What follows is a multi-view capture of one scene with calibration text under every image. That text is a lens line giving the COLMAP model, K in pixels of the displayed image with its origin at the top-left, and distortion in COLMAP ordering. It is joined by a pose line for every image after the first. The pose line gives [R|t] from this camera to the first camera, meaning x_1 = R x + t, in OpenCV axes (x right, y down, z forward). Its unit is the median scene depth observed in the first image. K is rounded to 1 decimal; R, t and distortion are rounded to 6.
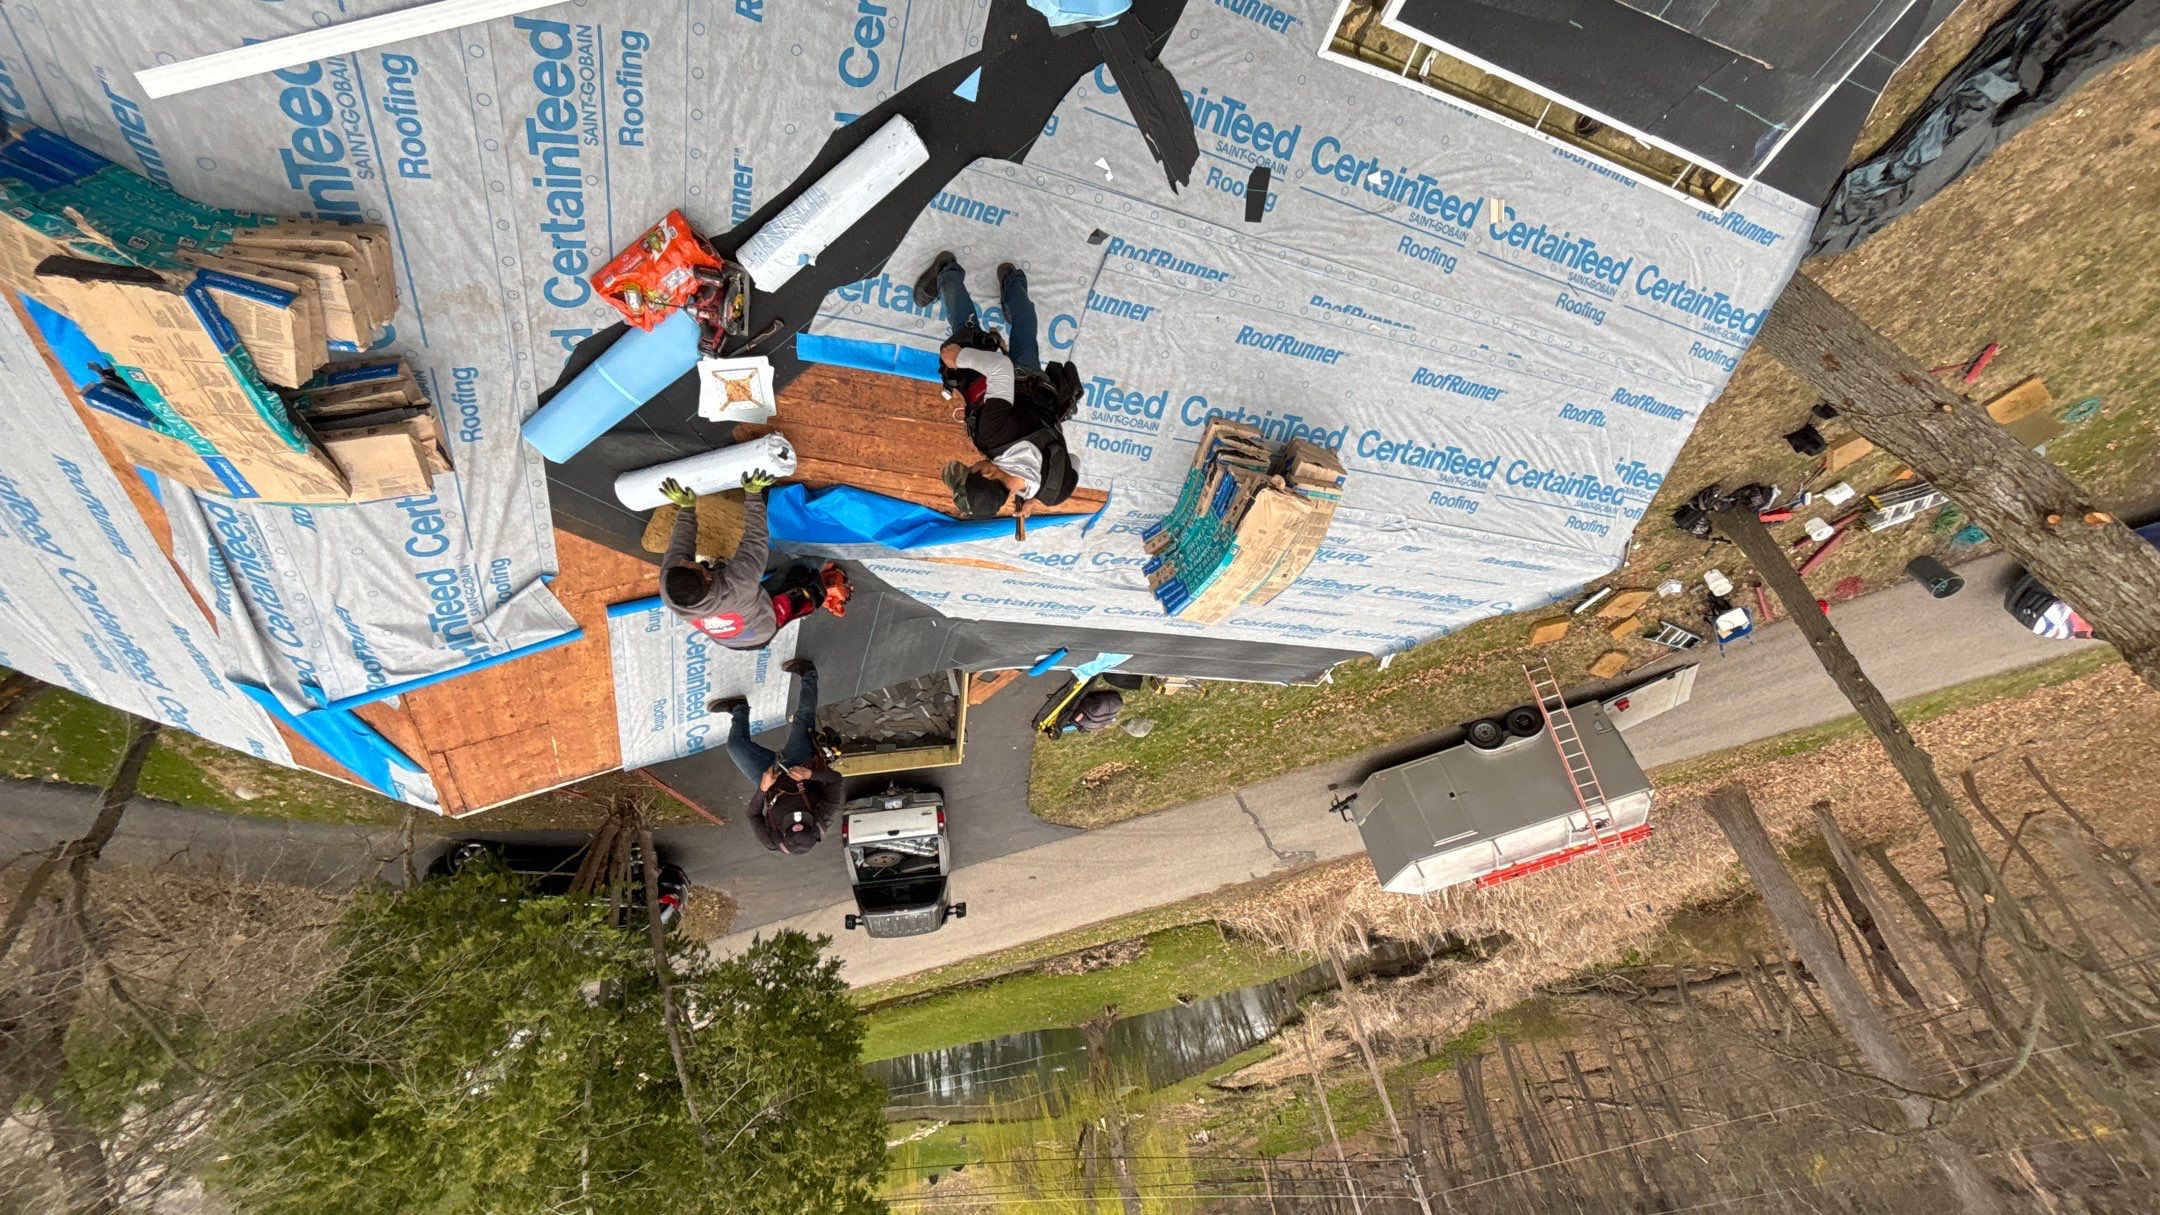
lens RADIAL K [[896.6, 0, 1080.0], [0, 896.6, 607.5], [0, 0, 1]] dist [-0.000919, -0.000123]
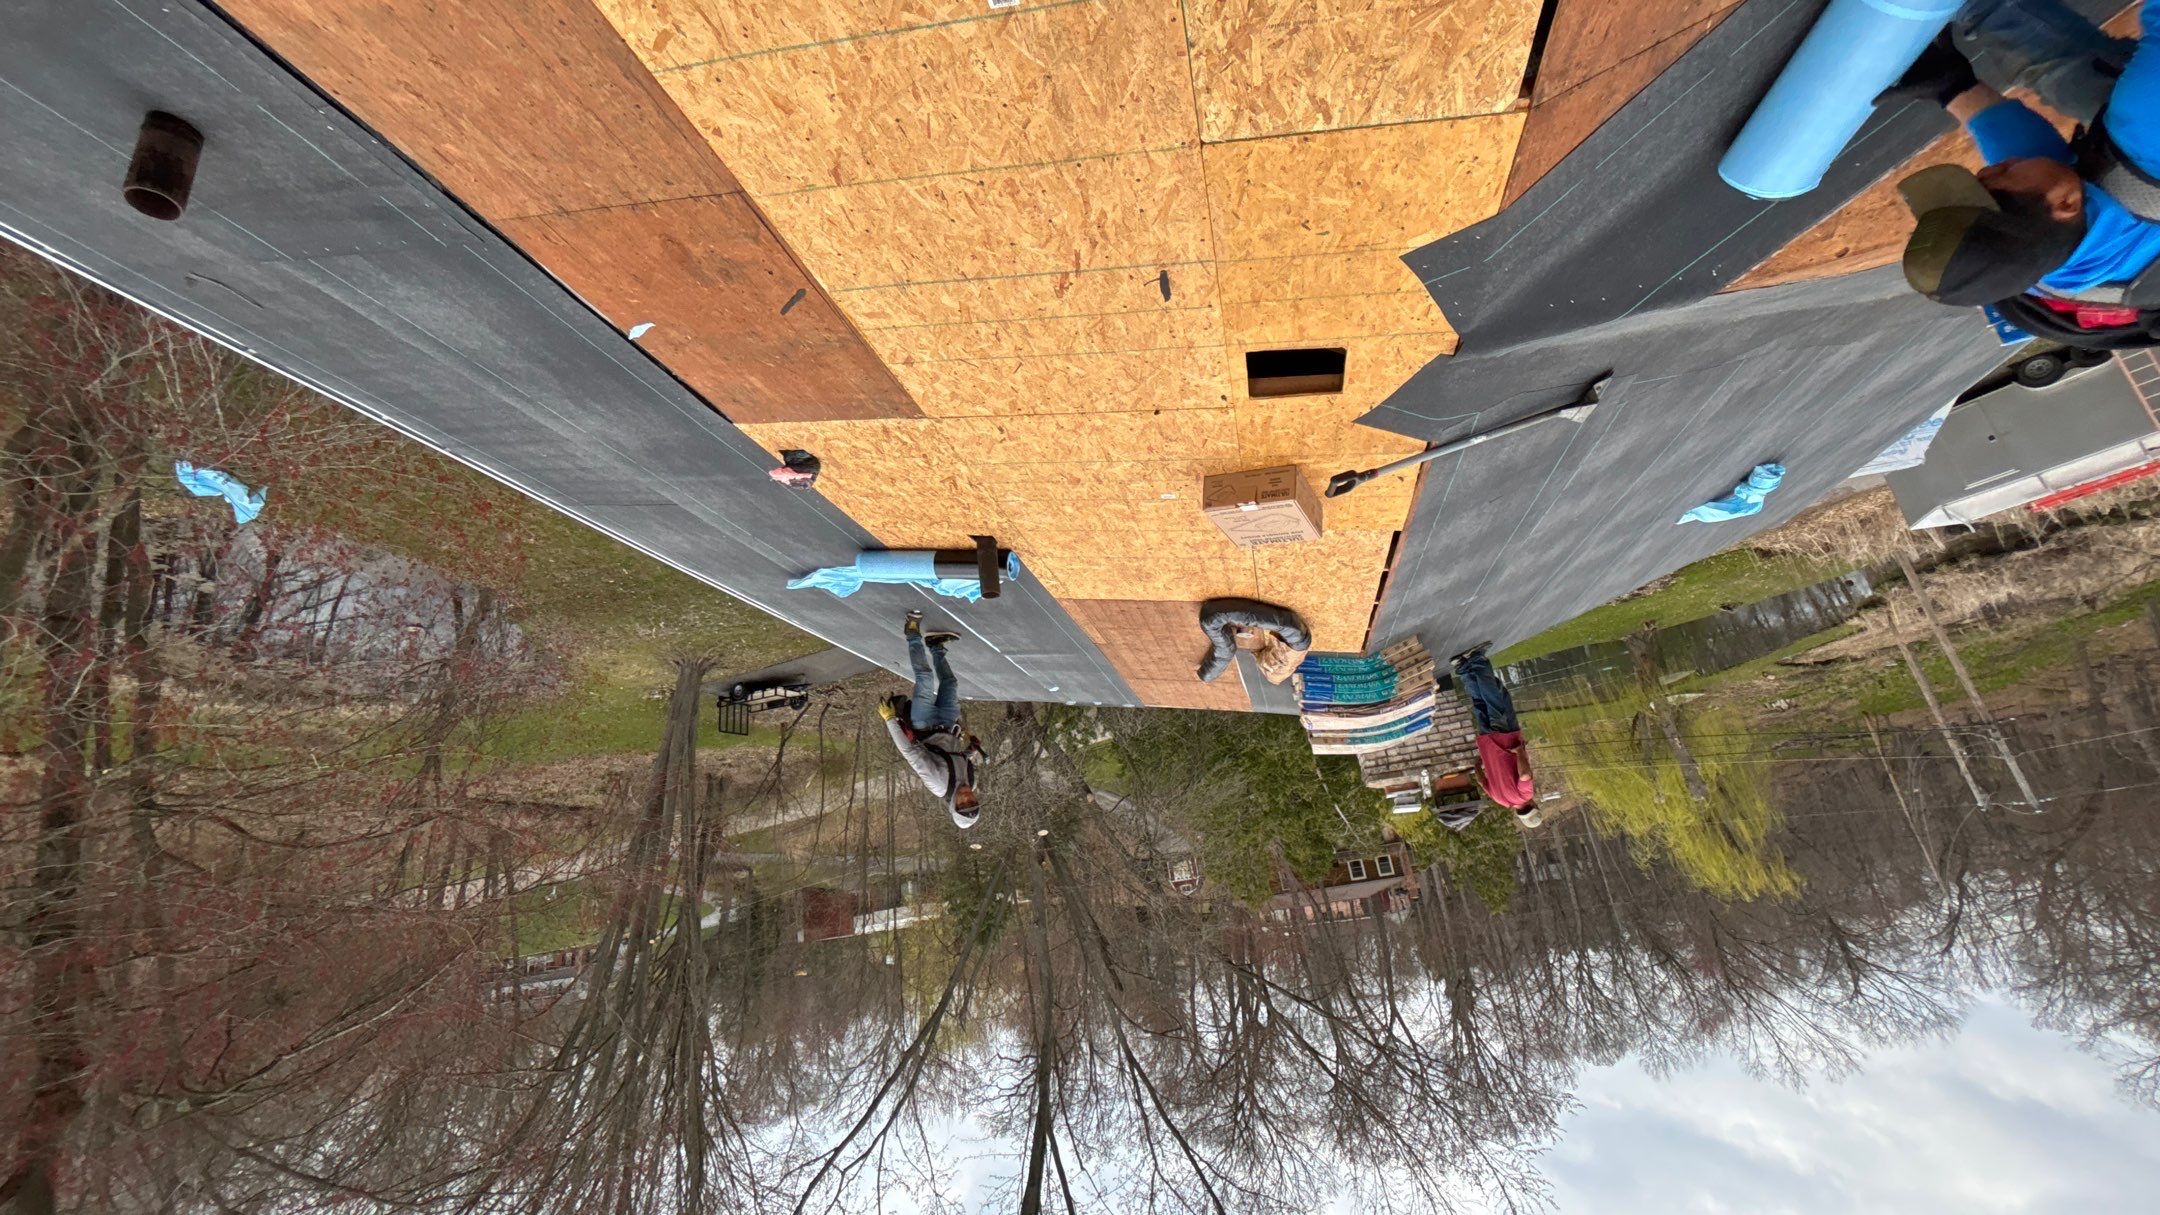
lens RADIAL K [[896.6, 0, 1080.0], [0, 896.6, 607.5], [0, 0, 1]] dist [-0.000919, -0.000123]
pose [[0.844710, -0.116918, -0.522298, 0.015319], [0.315736, 0.896819, 0.309883, -0.117855], [0.432175, -0.426669, 0.794467, -0.164409]]
